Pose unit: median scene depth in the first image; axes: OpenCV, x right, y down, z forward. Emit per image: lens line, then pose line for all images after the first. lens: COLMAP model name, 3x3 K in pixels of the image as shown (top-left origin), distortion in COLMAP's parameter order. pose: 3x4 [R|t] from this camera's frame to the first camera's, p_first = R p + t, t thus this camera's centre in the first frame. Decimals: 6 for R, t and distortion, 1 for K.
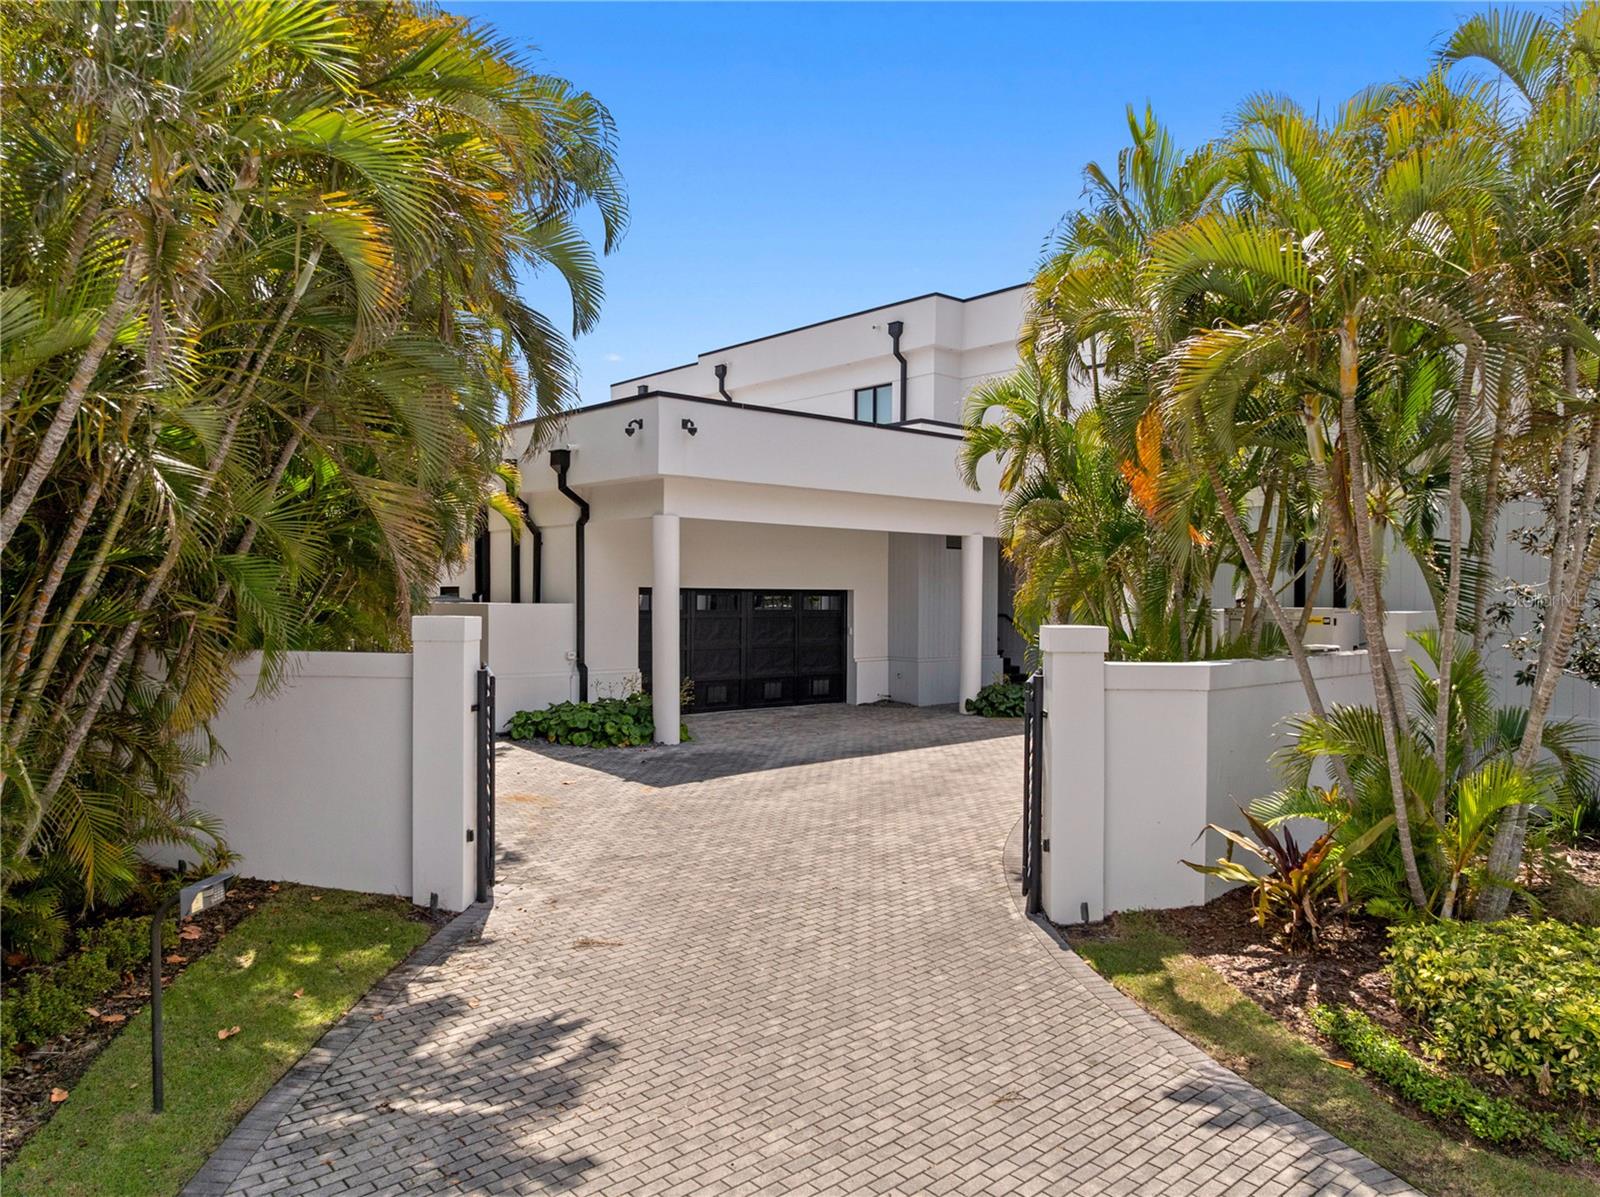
lens RADIAL K [[1106.6, 0, 800.1], [0, 1106.6, 600.1], [0, 0, 1]] dist [-0.031664, 0.000215]
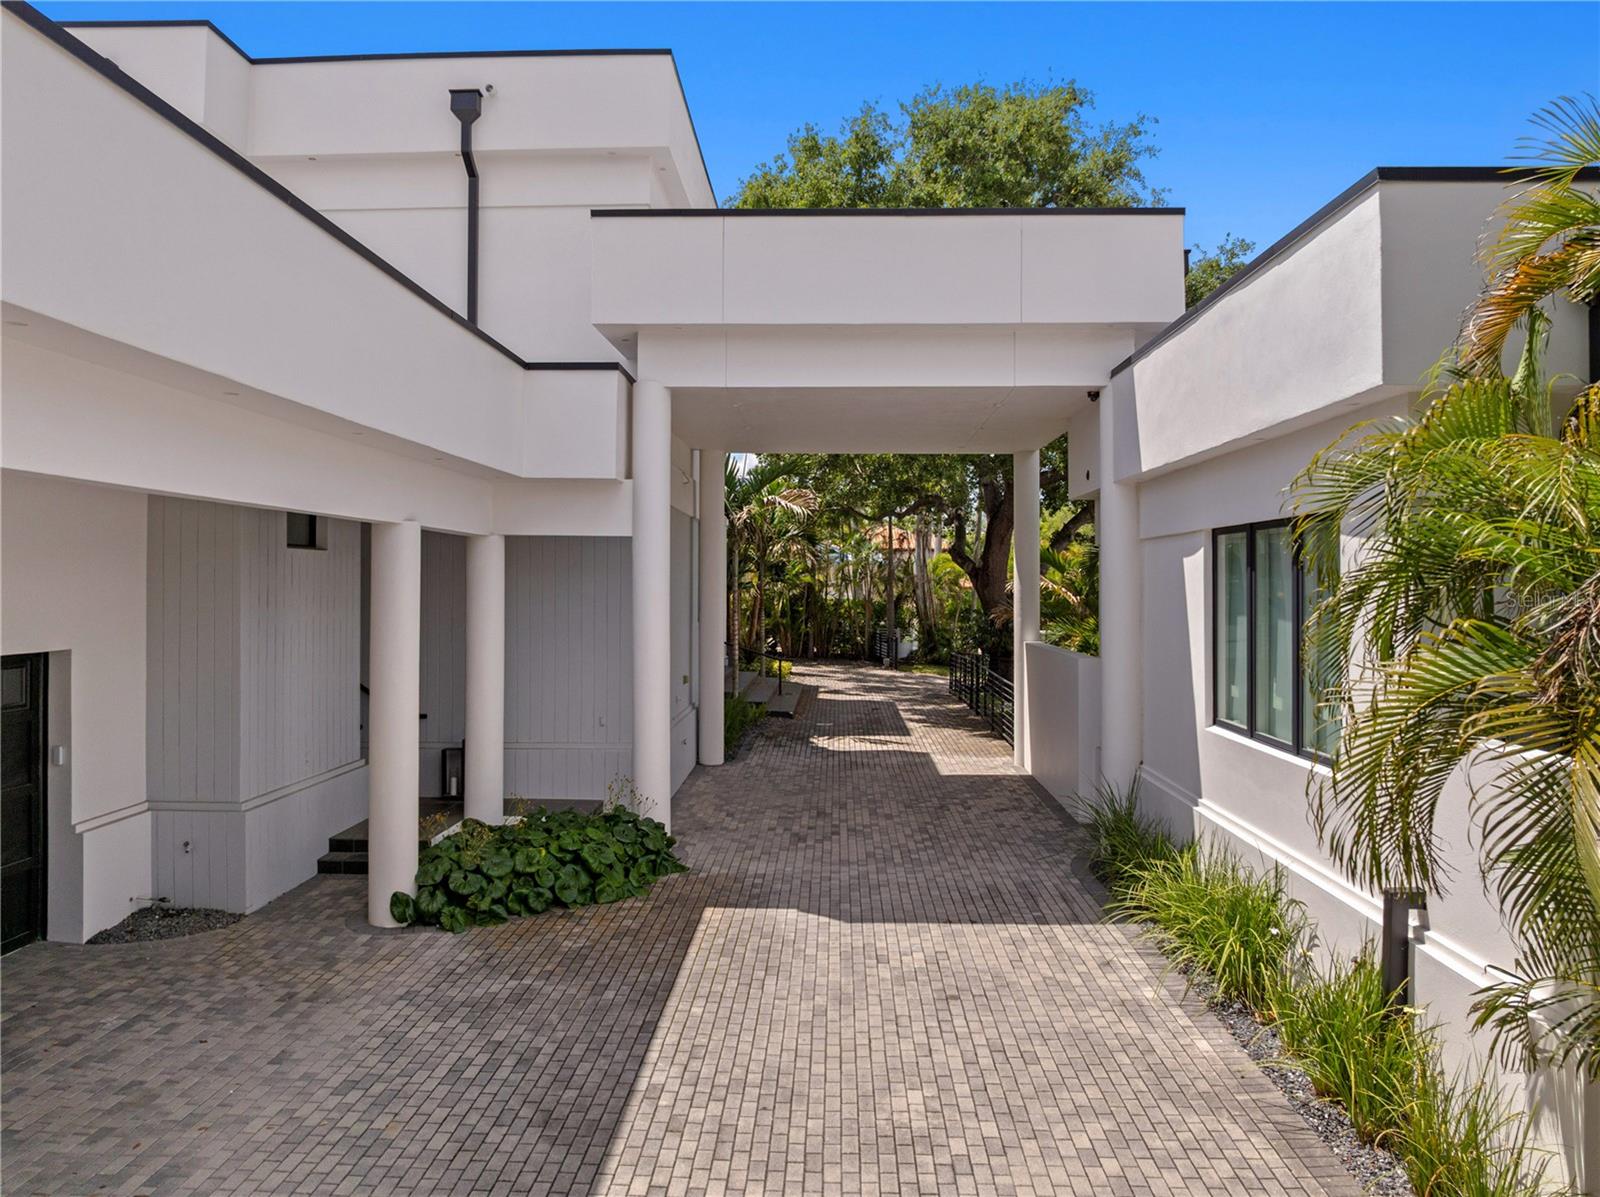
lens RADIAL K [[1106.6, 0, 801.8], [0, 1106.6, 595.7], [0, 0, 1]] dist [-0.031664, 0.000215]
pose [[0.701845, -0.015169, 0.712169, -0.099229], [0.005916, 0.999863, 0.015466, -0.079070], [-0.712306, -0.006642, 0.701838, 1.437762]]
